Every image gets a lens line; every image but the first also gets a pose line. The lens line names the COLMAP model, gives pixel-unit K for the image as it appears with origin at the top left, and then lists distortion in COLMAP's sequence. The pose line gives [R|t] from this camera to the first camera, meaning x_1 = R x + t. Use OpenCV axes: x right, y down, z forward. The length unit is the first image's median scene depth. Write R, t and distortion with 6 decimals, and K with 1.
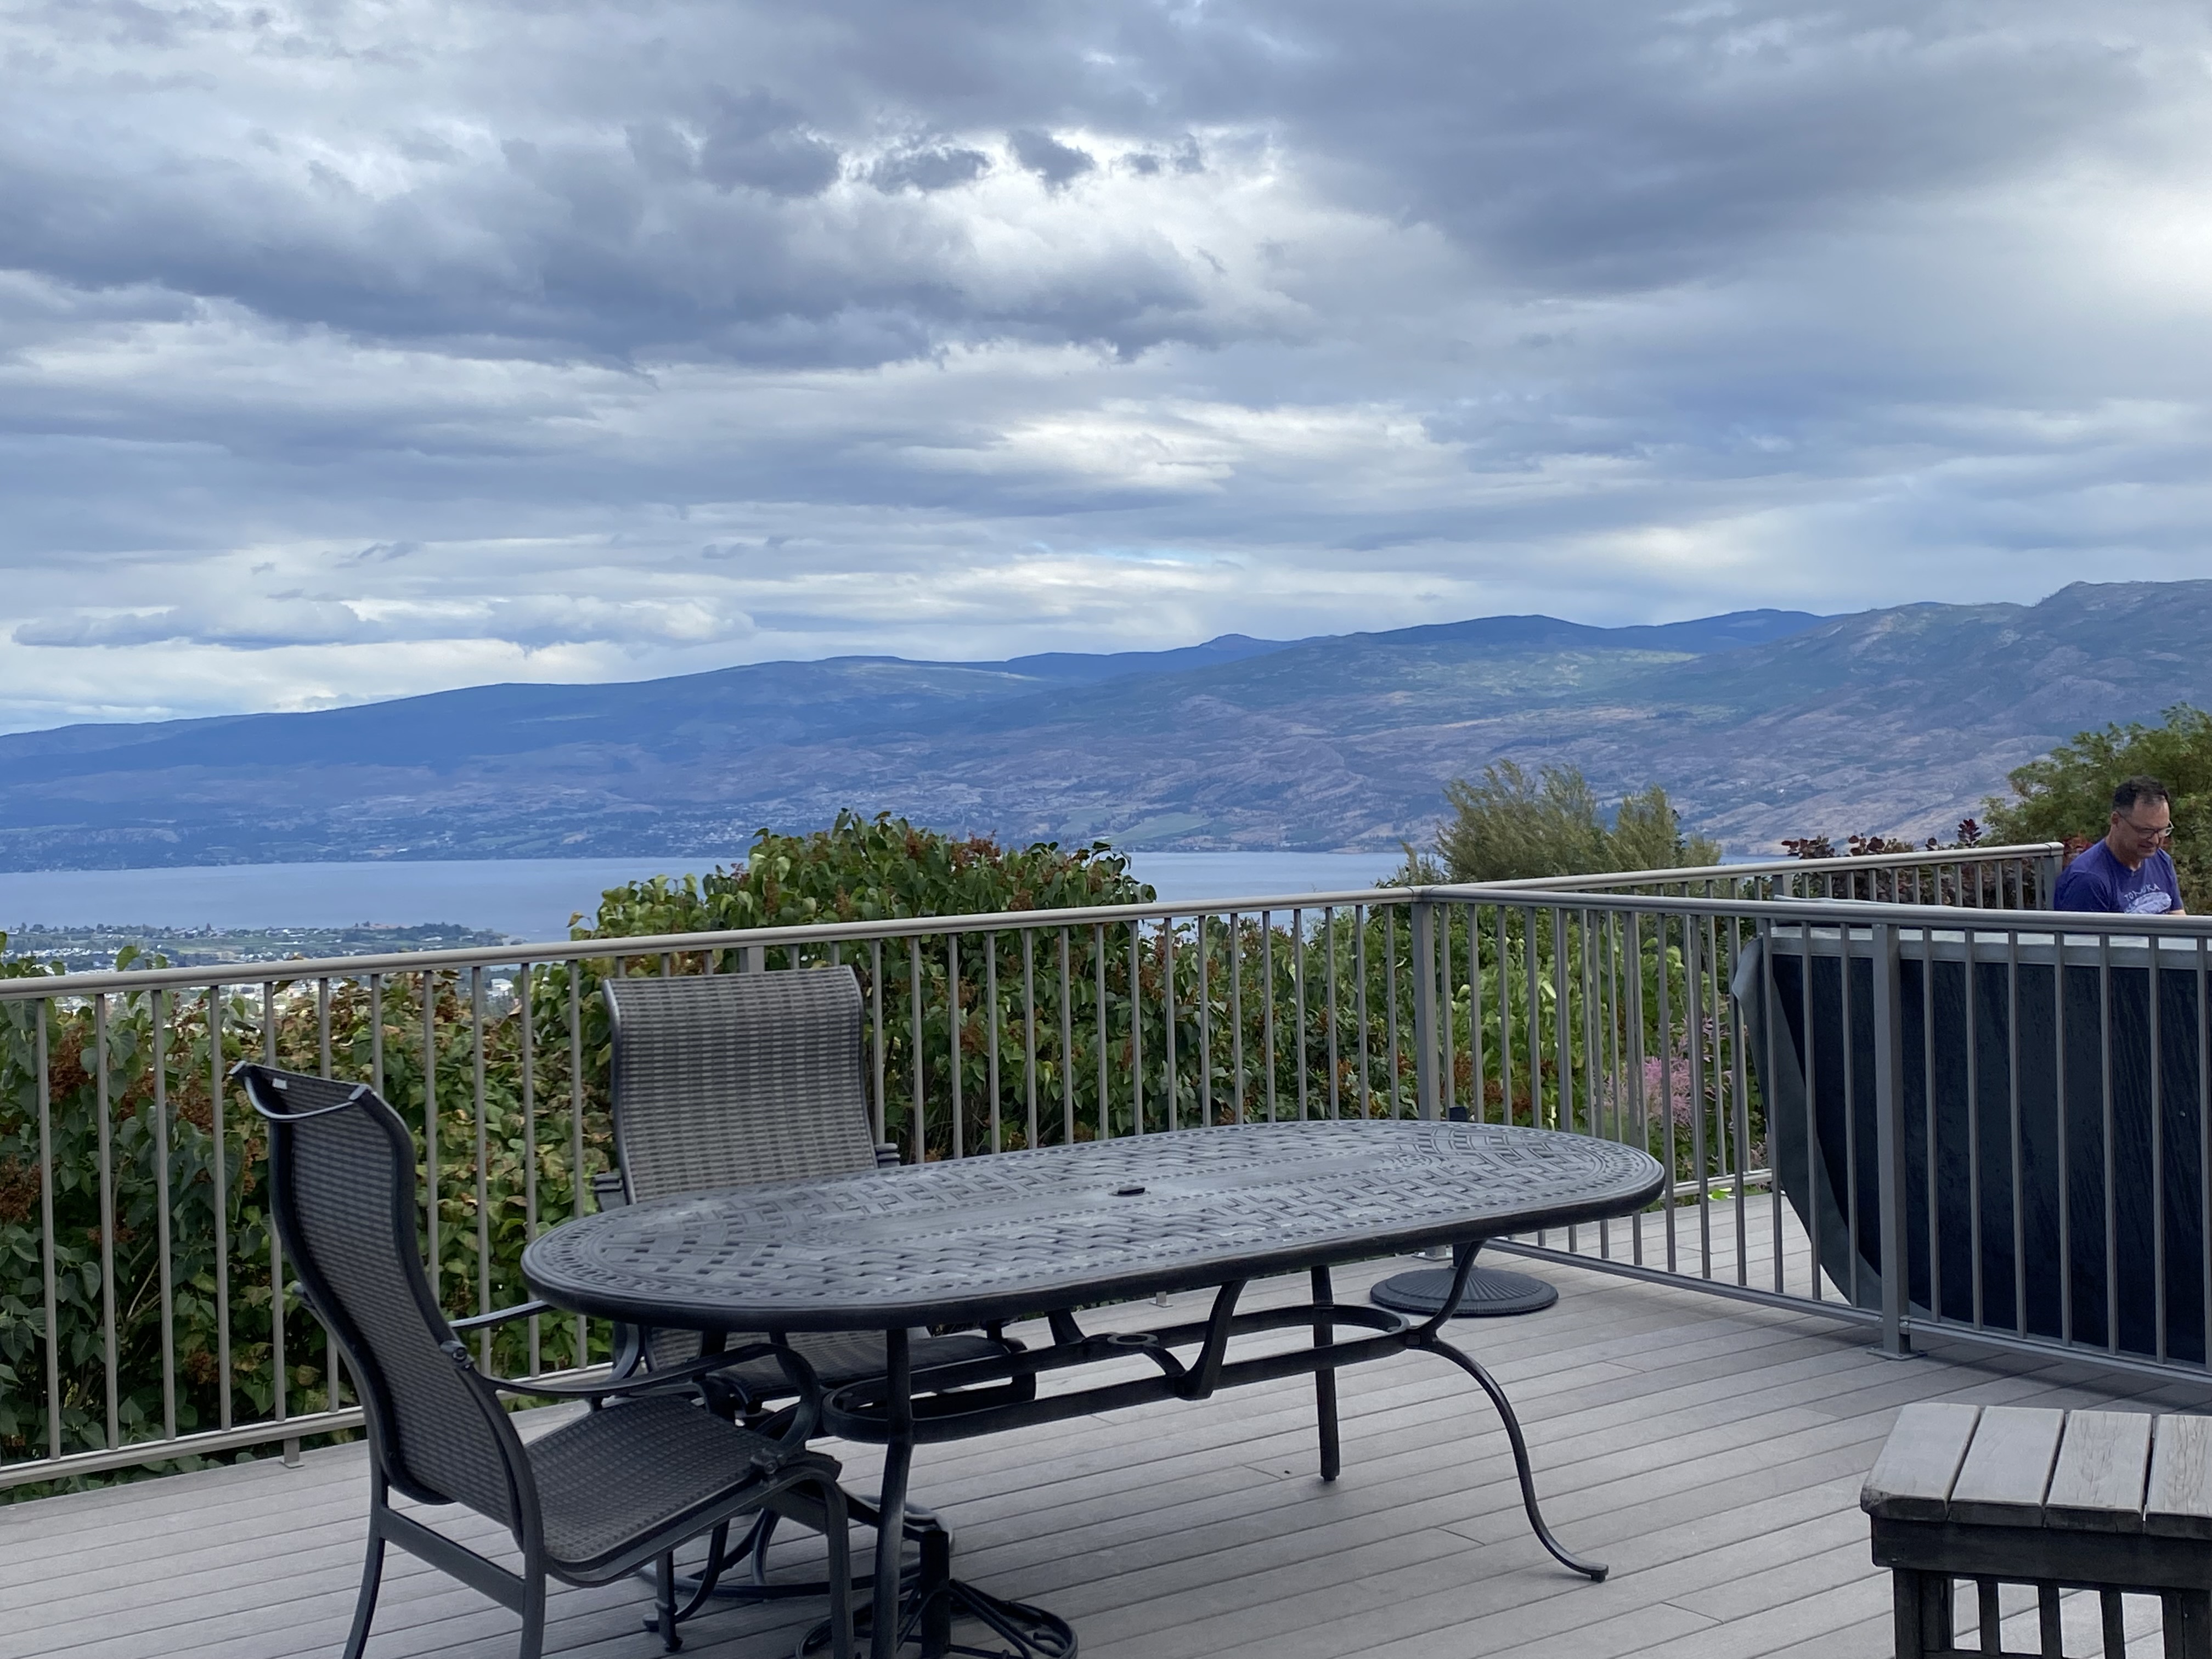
lens RADIAL K [[2694.9, 0, 1089.2], [0, 2694.9, 838.2], [0, 0, 1]] dist [0.271951, -0.987226]
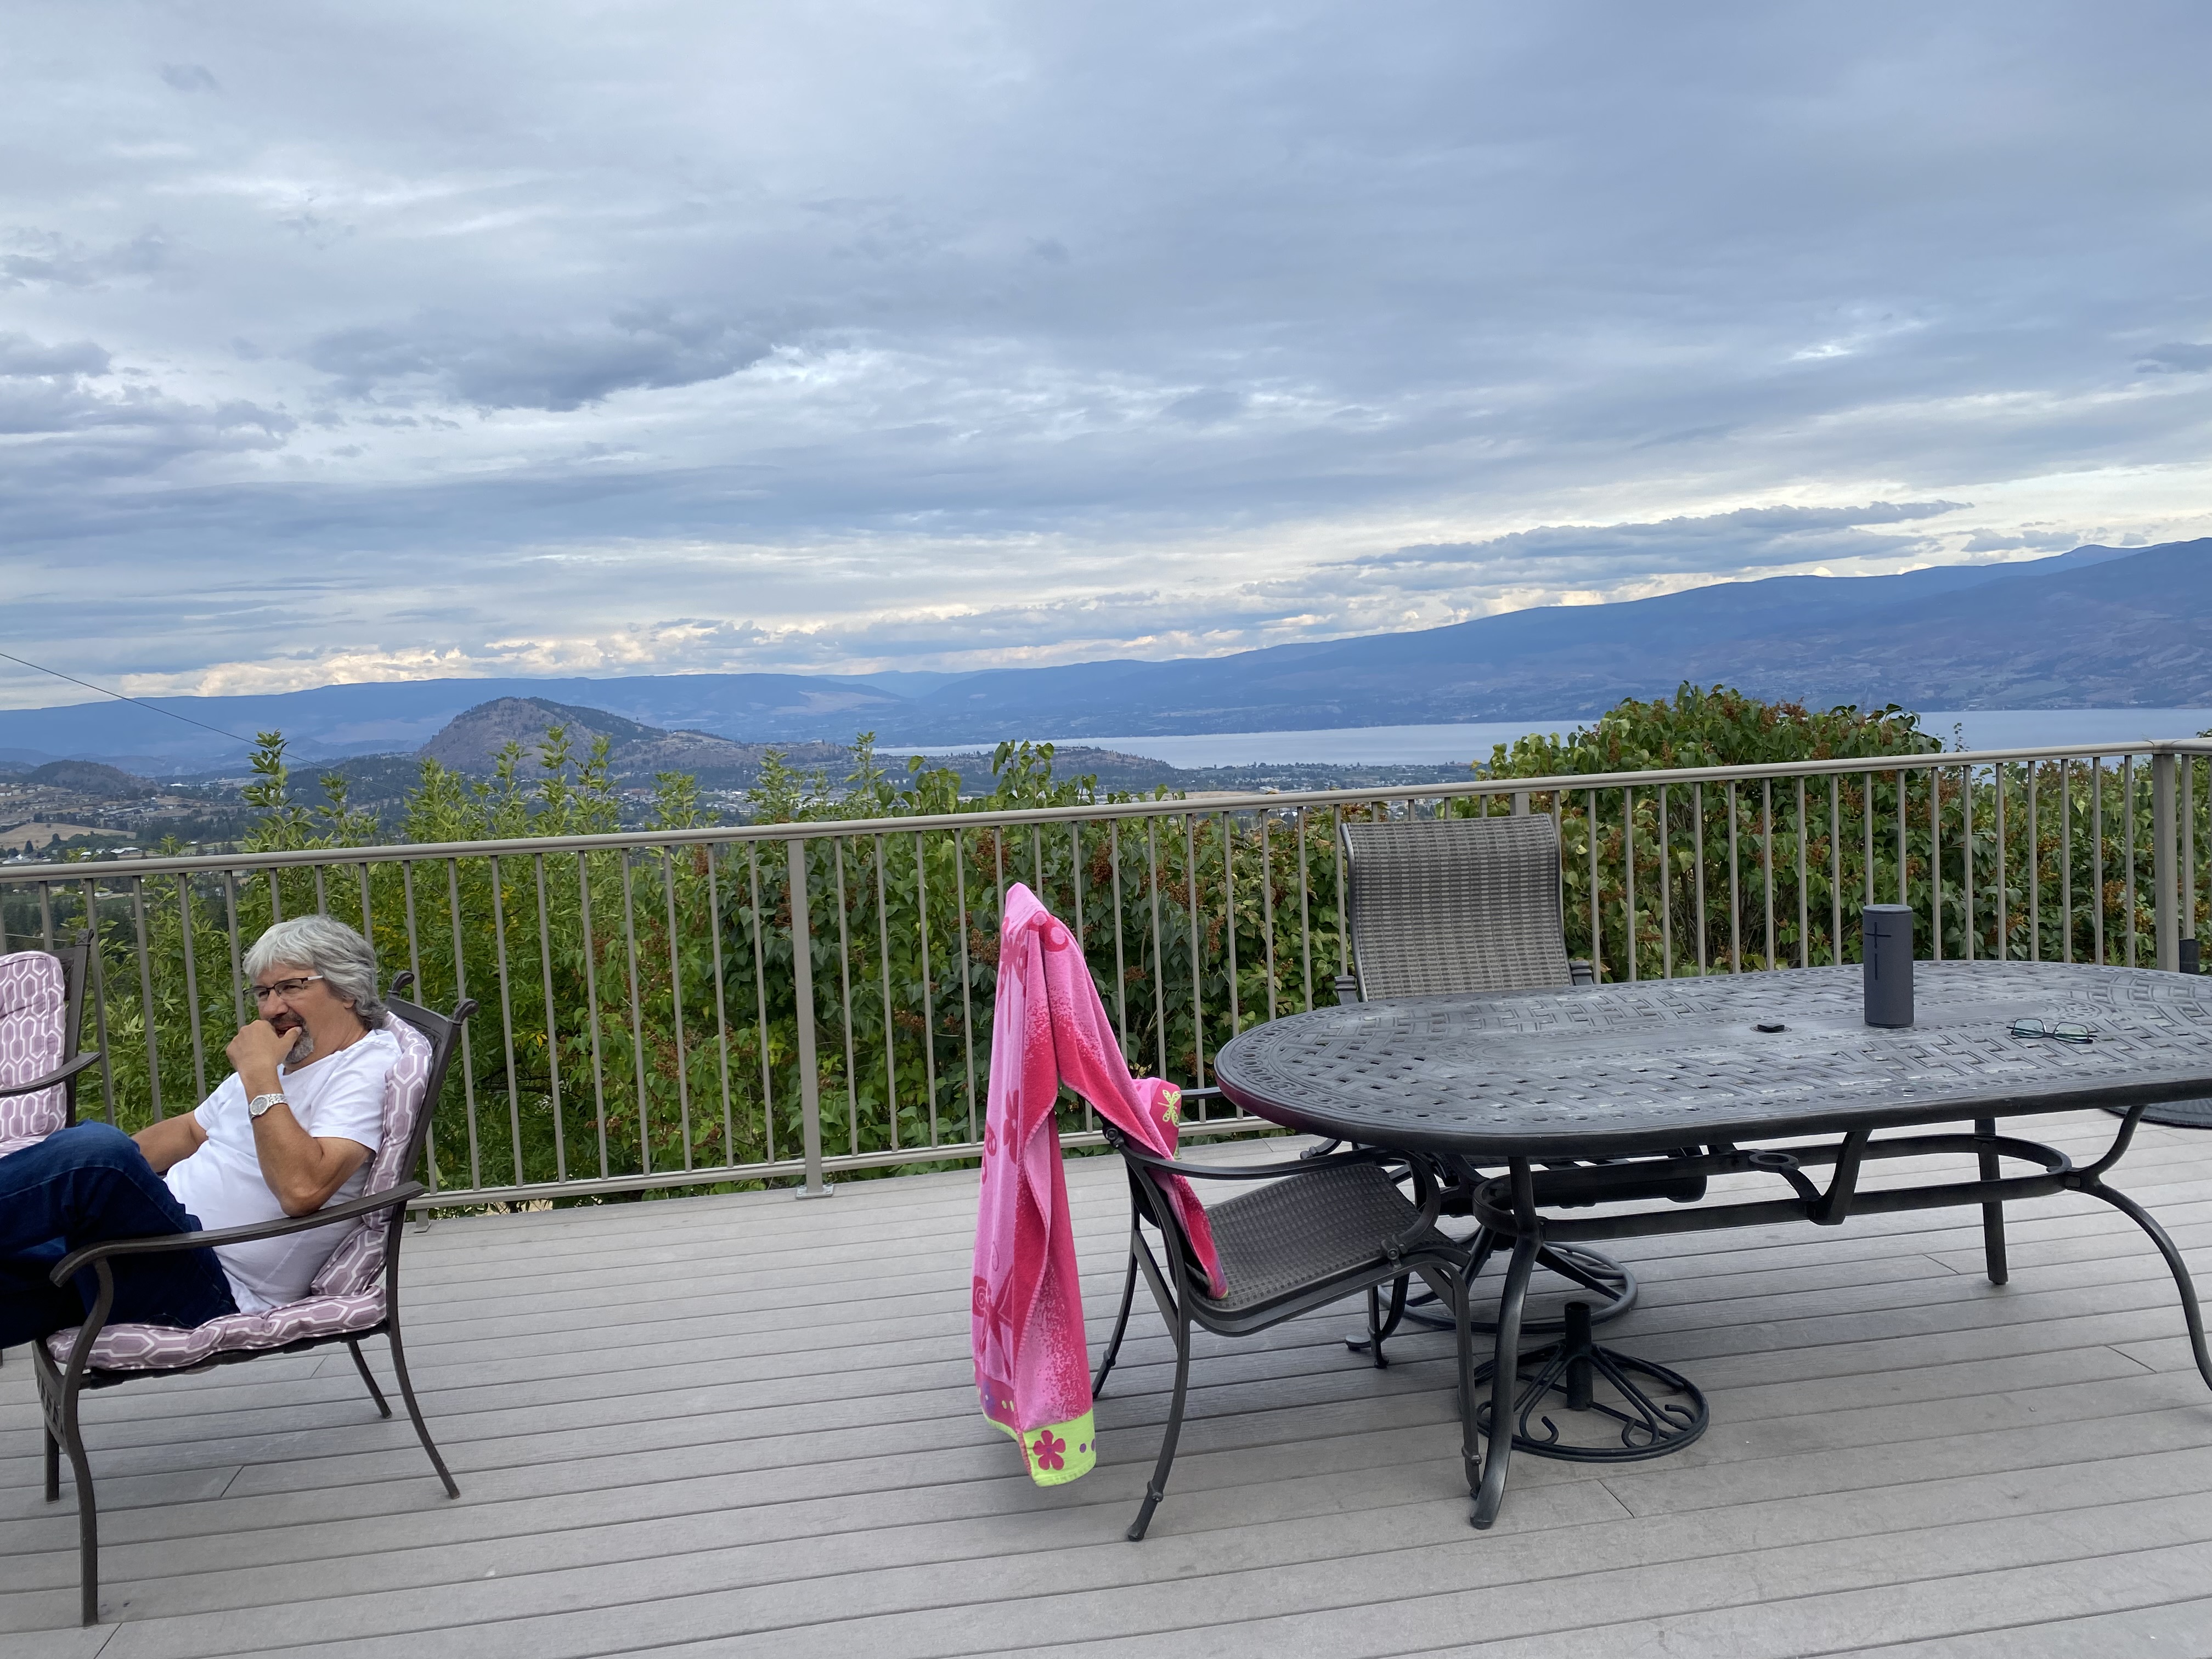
lens RADIAL K [[1674.1, 0, 1106.0], [0, 1674.1, 829.5], [0, 0, 1]] dist [0.030483, -0.049999]
pose [[0.885722, 0.017725, -0.463878, 0.044299], [0.015914, 0.997524, 0.068501, 0.000191], [0.463944, -0.068055, 0.883247, 0.138028]]
